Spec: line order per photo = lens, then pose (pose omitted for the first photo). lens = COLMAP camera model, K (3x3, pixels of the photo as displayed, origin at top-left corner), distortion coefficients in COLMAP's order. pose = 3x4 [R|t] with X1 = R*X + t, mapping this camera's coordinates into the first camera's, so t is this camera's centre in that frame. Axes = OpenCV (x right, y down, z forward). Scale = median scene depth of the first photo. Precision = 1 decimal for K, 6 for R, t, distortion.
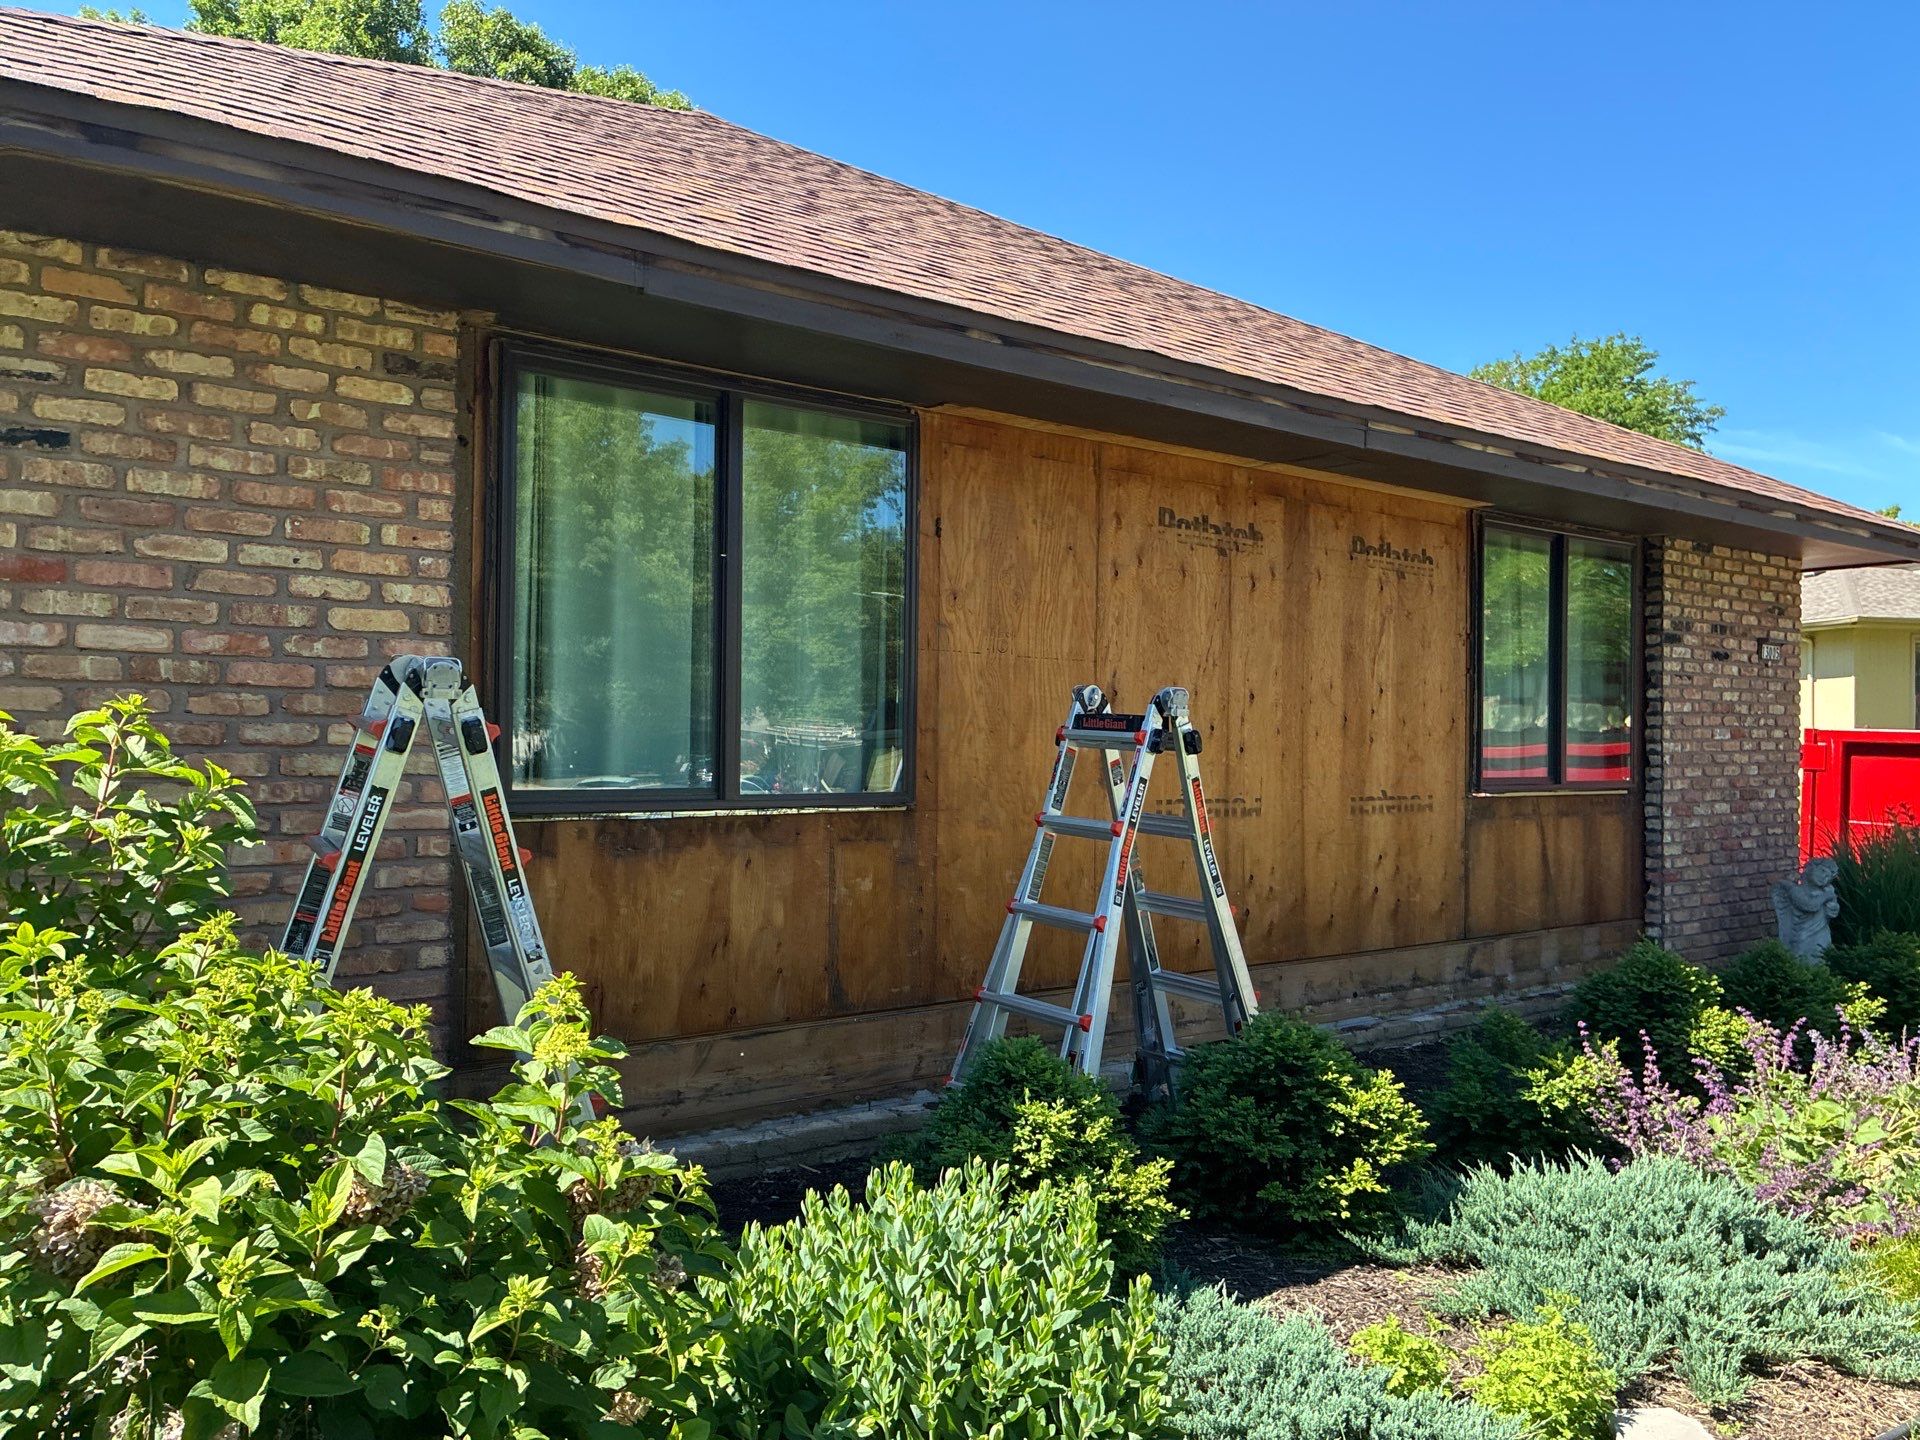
lens RADIAL K [[1508.6, 0, 952.7], [0, 1508.6, 729.7], [0, 0, 1]] dist [0.046149, -0.056851]
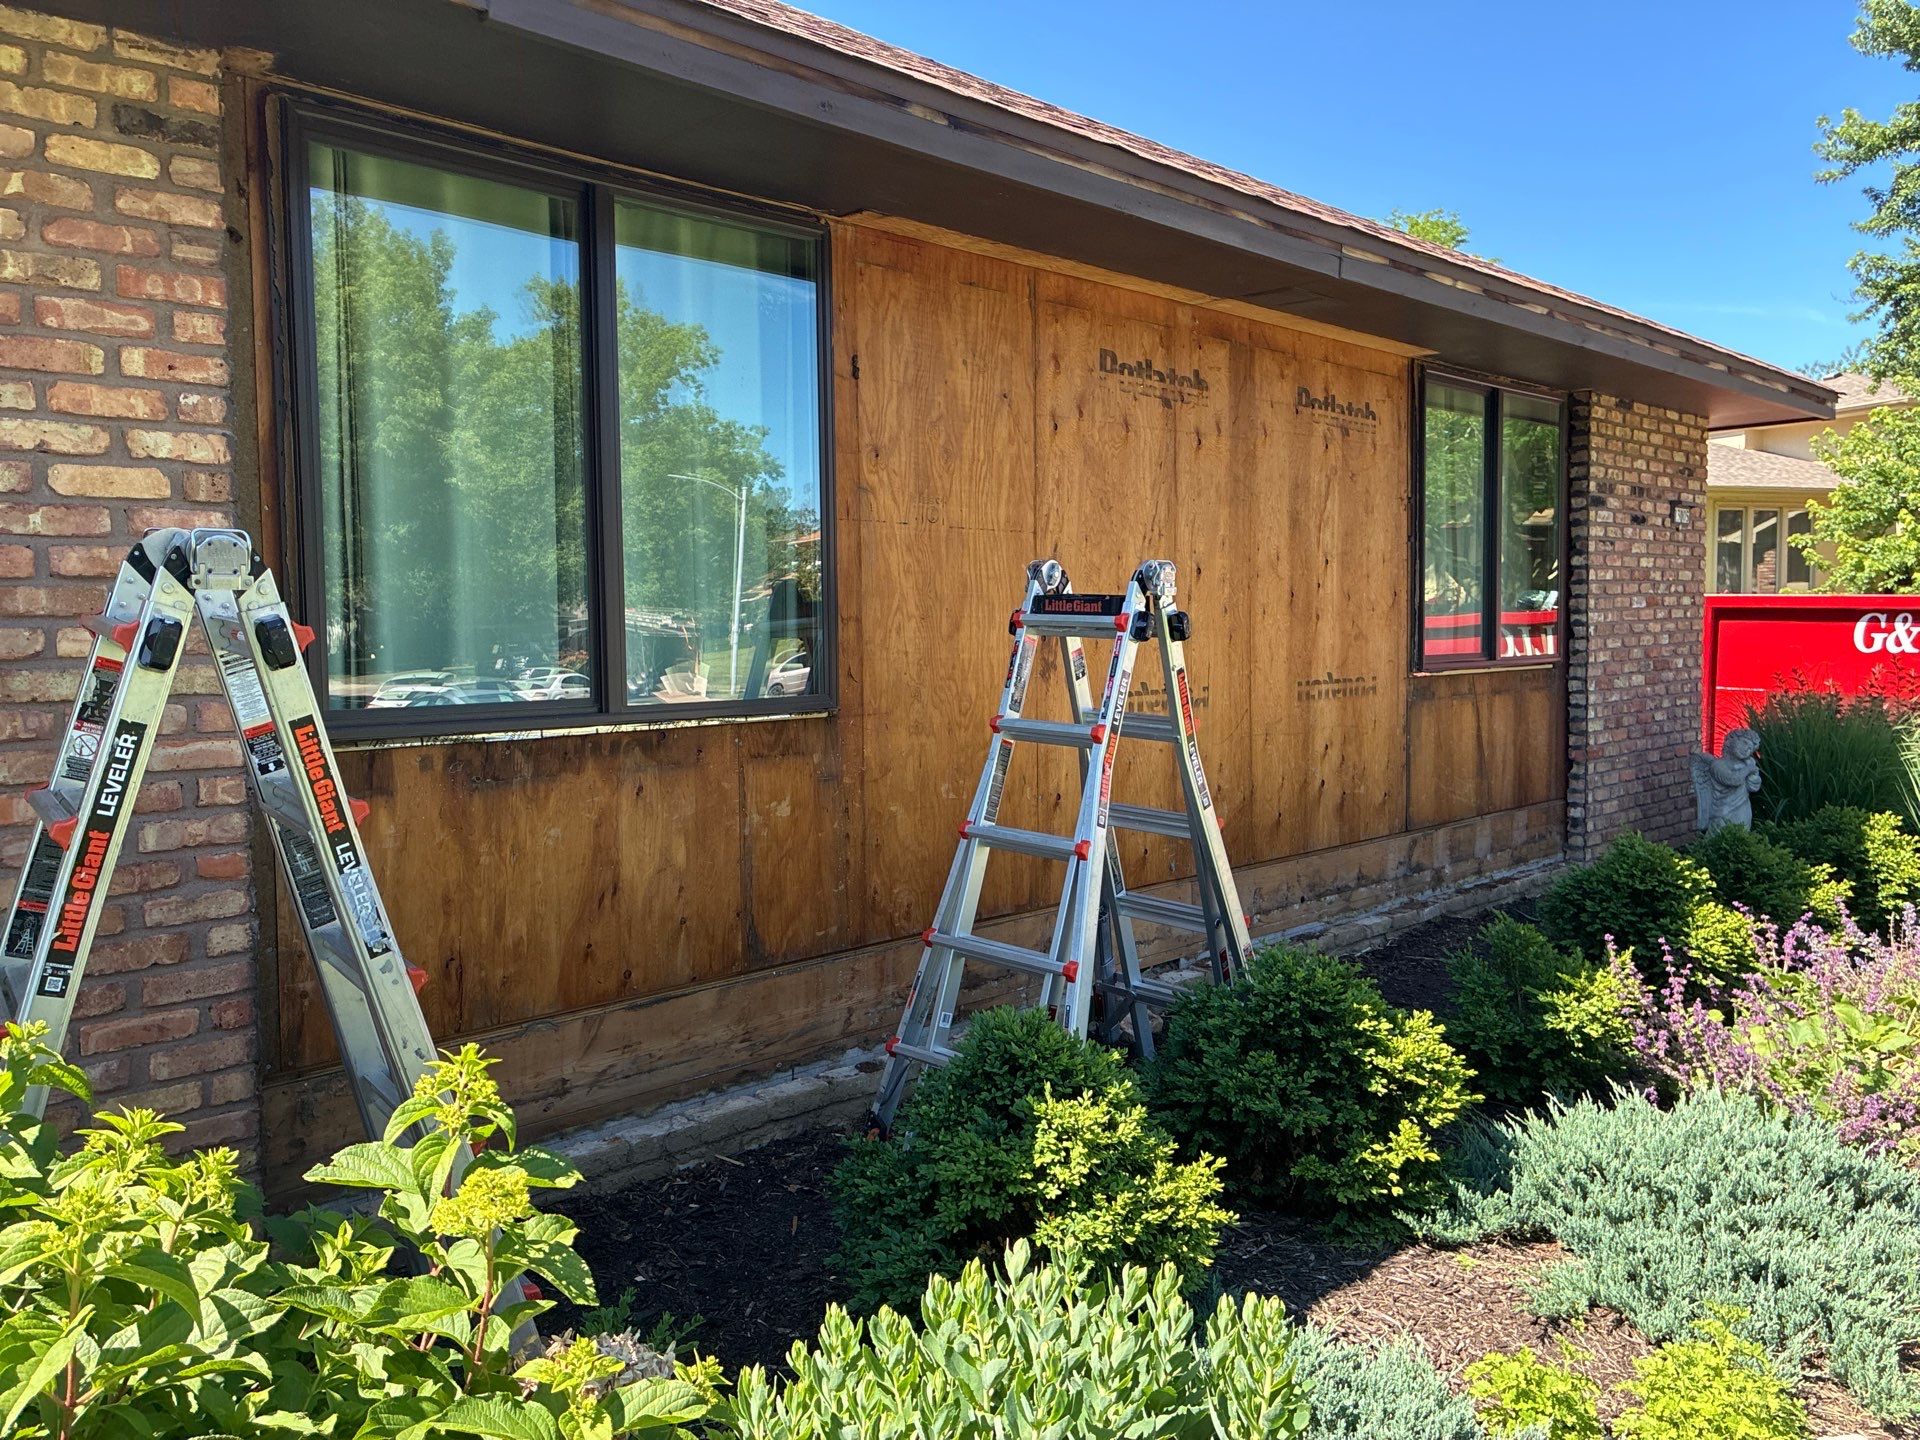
lens RADIAL K [[1508.6, 0, 959.3], [0, 1508.6, 709.0], [0, 0, 1]] dist [0.046149, -0.056851]
pose [[0.992044, -0.027751, 0.122794, -0.064772], [0.019671, 0.997591, 0.066528, -0.003971], [-0.124345, -0.063583, 0.990200, 0.191667]]
